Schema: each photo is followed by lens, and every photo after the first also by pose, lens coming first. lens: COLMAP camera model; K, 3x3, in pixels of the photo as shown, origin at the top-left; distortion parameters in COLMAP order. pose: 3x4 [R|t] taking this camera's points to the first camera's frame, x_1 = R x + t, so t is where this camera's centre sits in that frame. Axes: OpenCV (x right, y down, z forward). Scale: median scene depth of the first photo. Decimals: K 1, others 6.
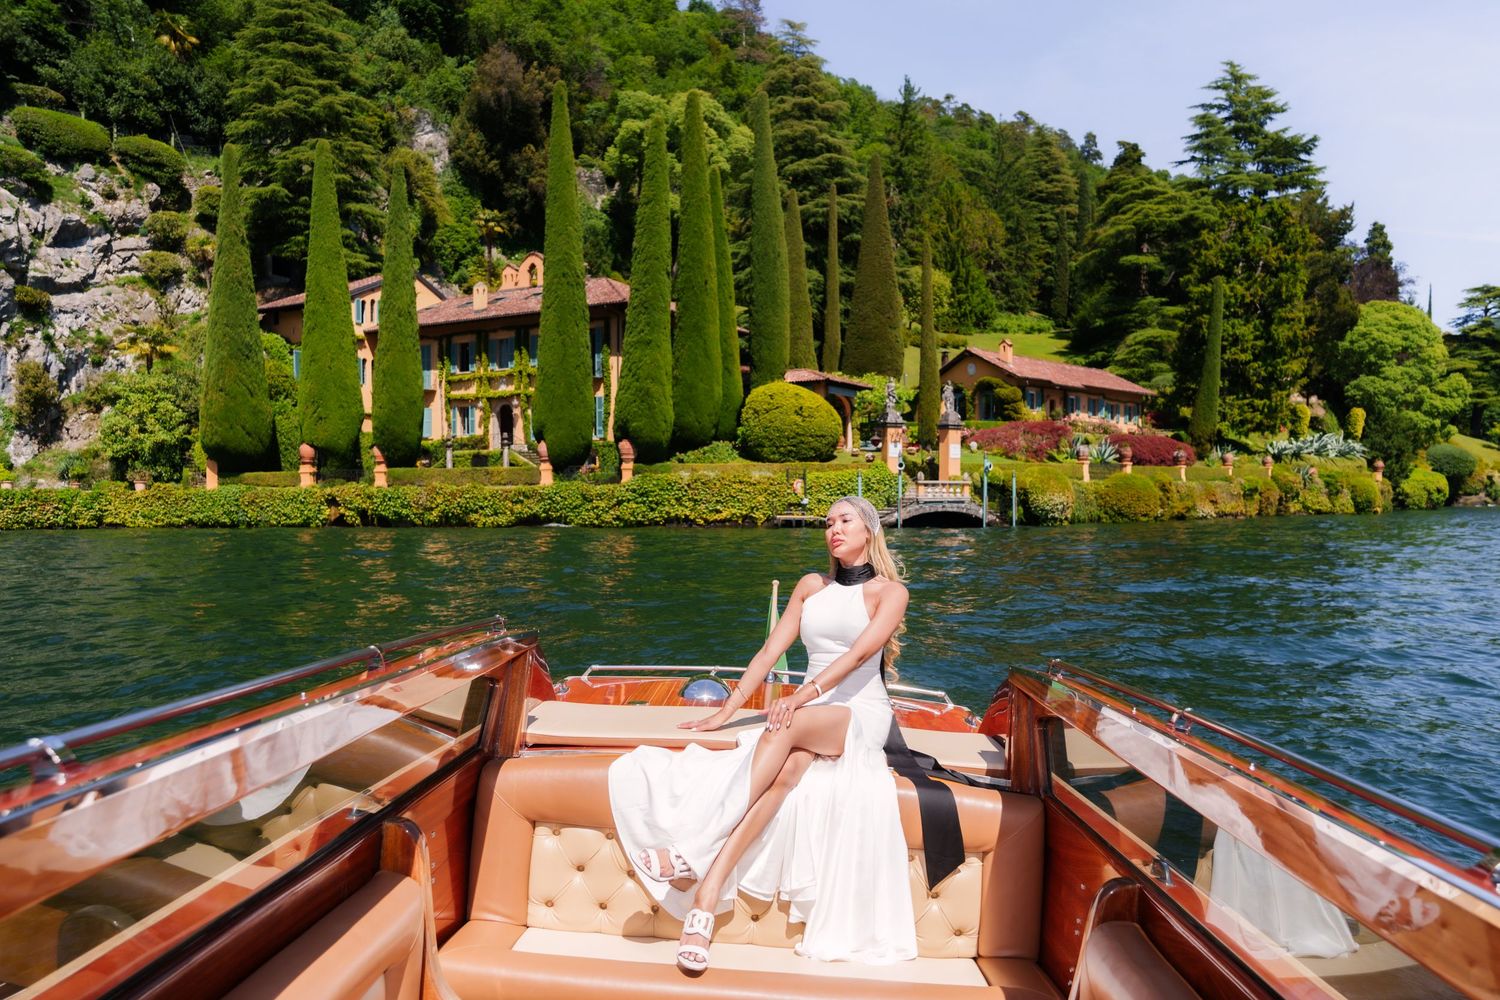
lens RADIAL K [[964.6, 0, 761.7], [0, 964.6, 520.0], [0, 0, 1]] dist [-0.044146, 0.052999]
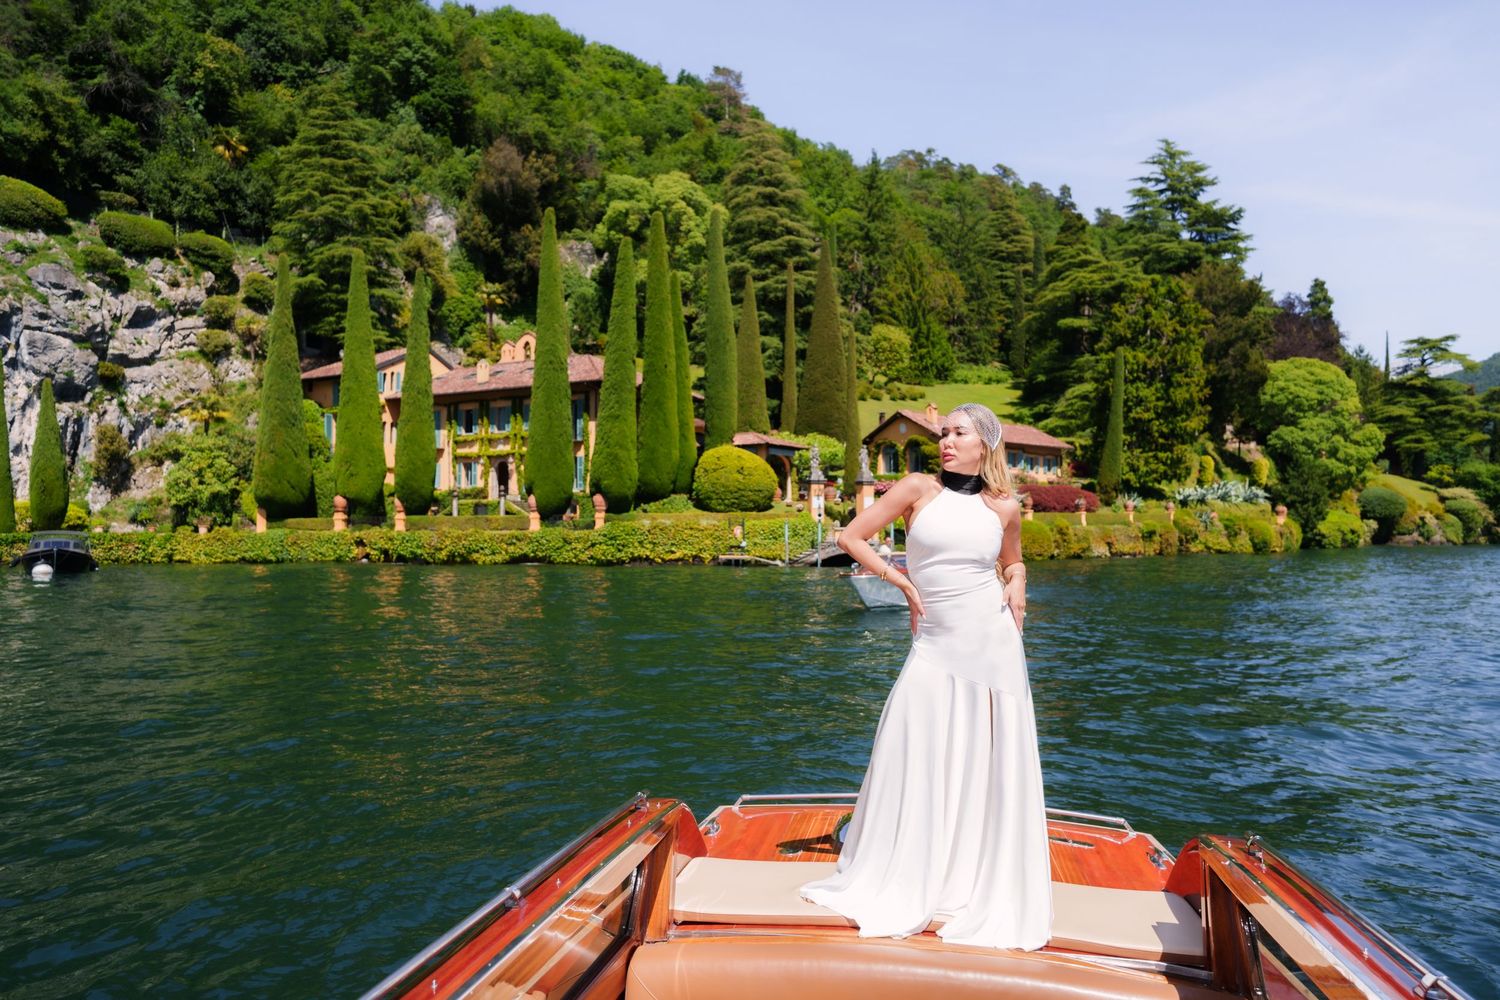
lens RADIAL K [[974.8, 0, 745.5], [0, 974.8, 498.2], [0, 0, 1]] dist [-0.033818, 0.061080]
pose [[0.999888, 0.001423, -0.014917, 0.045483], [-0.002293, 0.998287, -0.058471, -0.003512], [0.014808, 0.058498, 0.998178, -0.170103]]
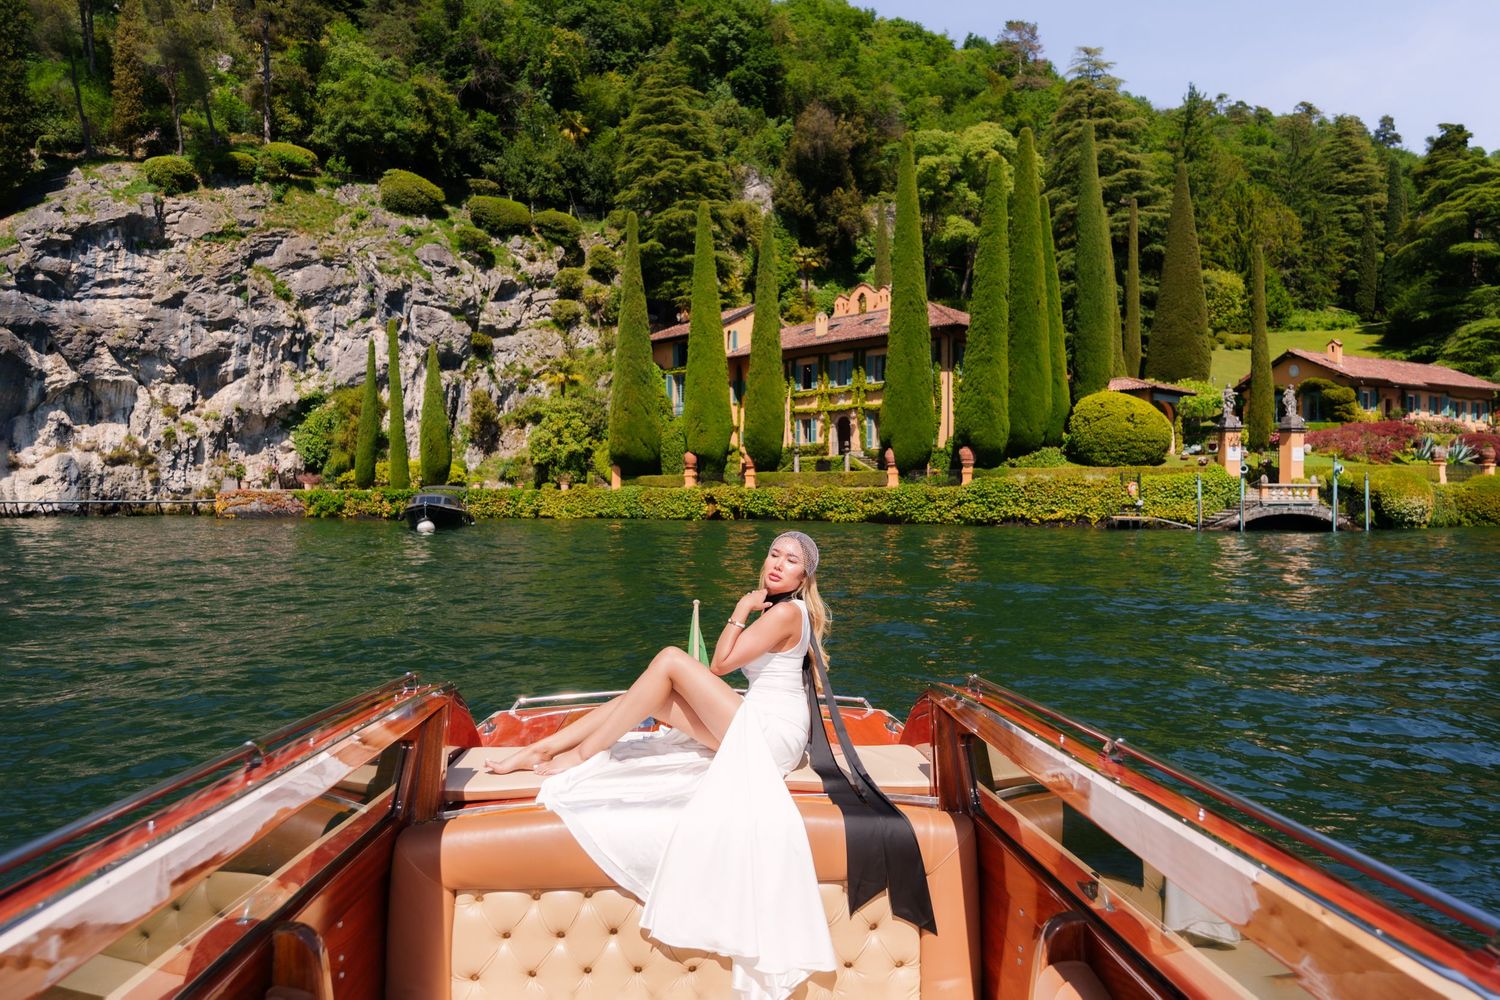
lens RADIAL K [[872.7, 0, 757.3], [0, 872.7, 486.6], [0, 0, 1]] dist [0.047619, -0.044612]
pose [[0.961085, 0.002514, -0.276242, -0.063247], [-0.011535, 0.999452, -0.031034, -0.001756], [0.276013, 0.033013, 0.960587, -0.030036]]
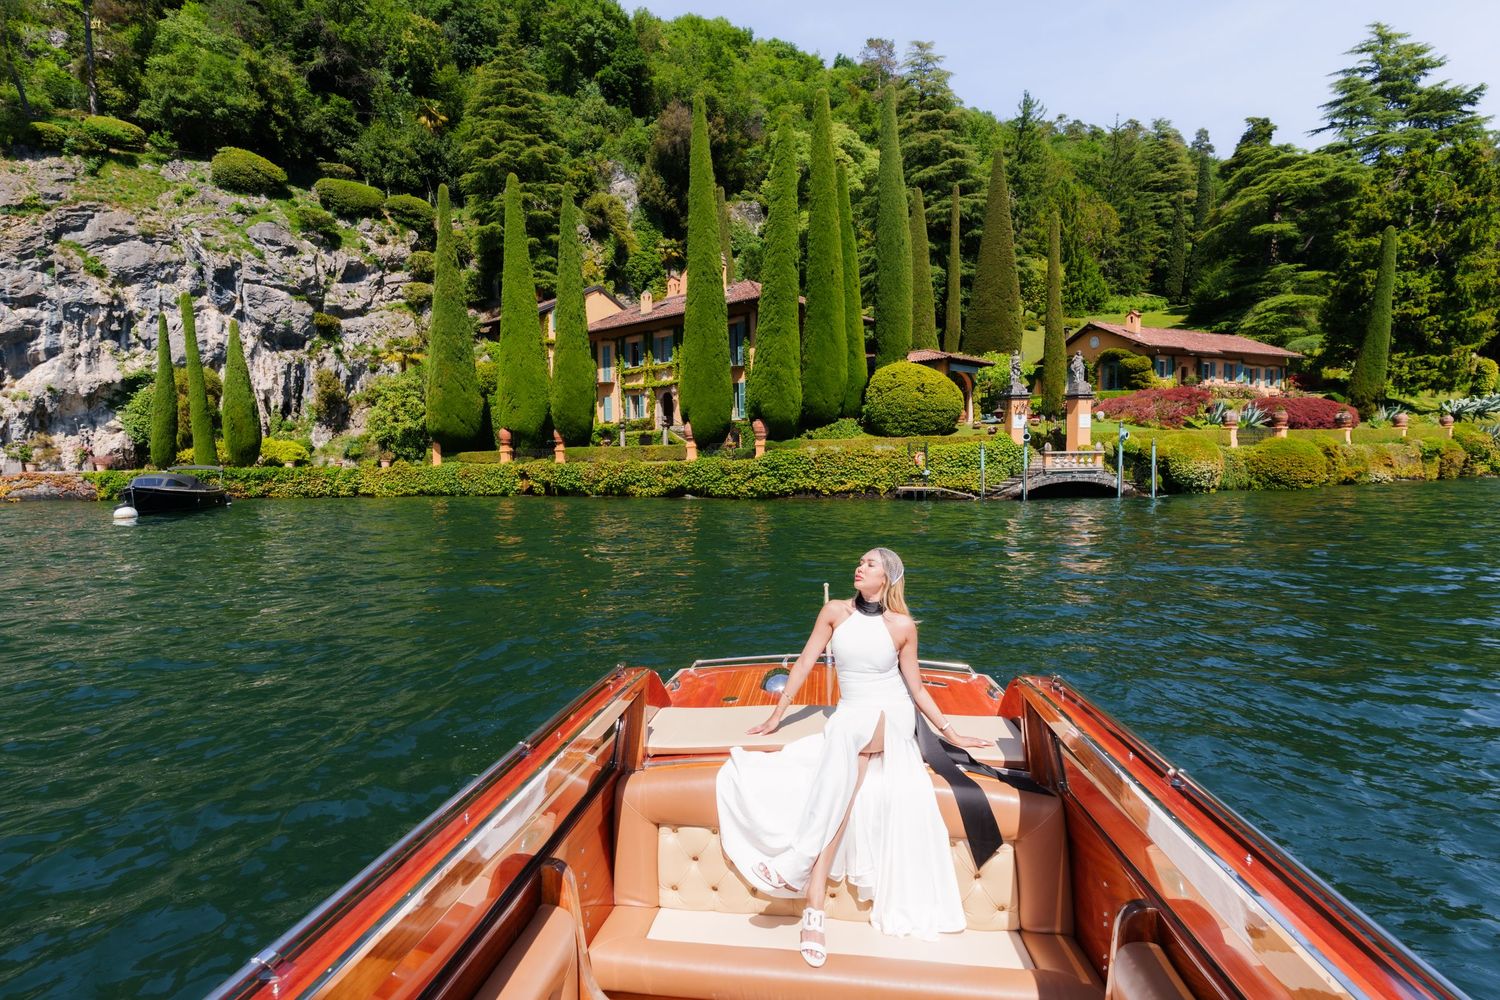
lens RADIAL K [[700.8, 0, 723.4], [0, 700.8, 488.4], [0, 0, 1]] dist [0.103650, -0.047729]
pose [[0.972028, -0.002615, -0.234849, 0.007255], [0.006131, 0.999880, 0.014242, -0.010133], [0.234784, -0.015283, 0.971928, 0.133287]]
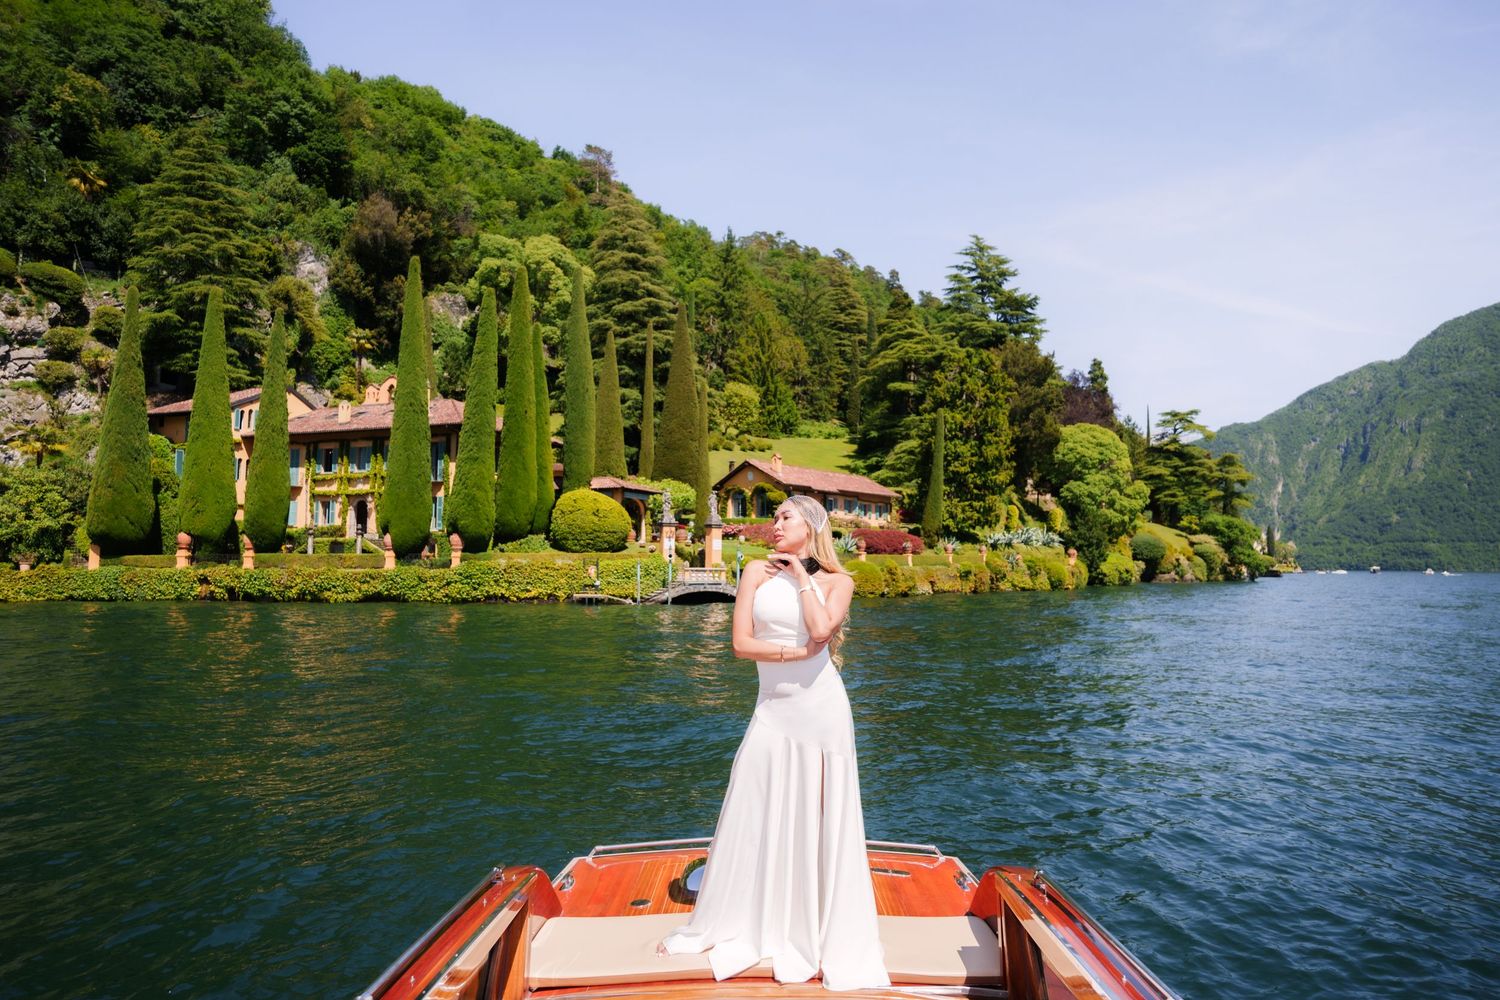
lens RADIAL K [[882.7, 0, 757.9], [0, 882.7, 490.4], [0, 0, 1]] dist [-0.053689, 0.050089]
pose [[0.988714, 0.018357, 0.148687, 0.054765], [-0.001413, 0.993563, -0.113273, -0.006412], [-0.149809, 0.111785, 0.982375, -0.139568]]
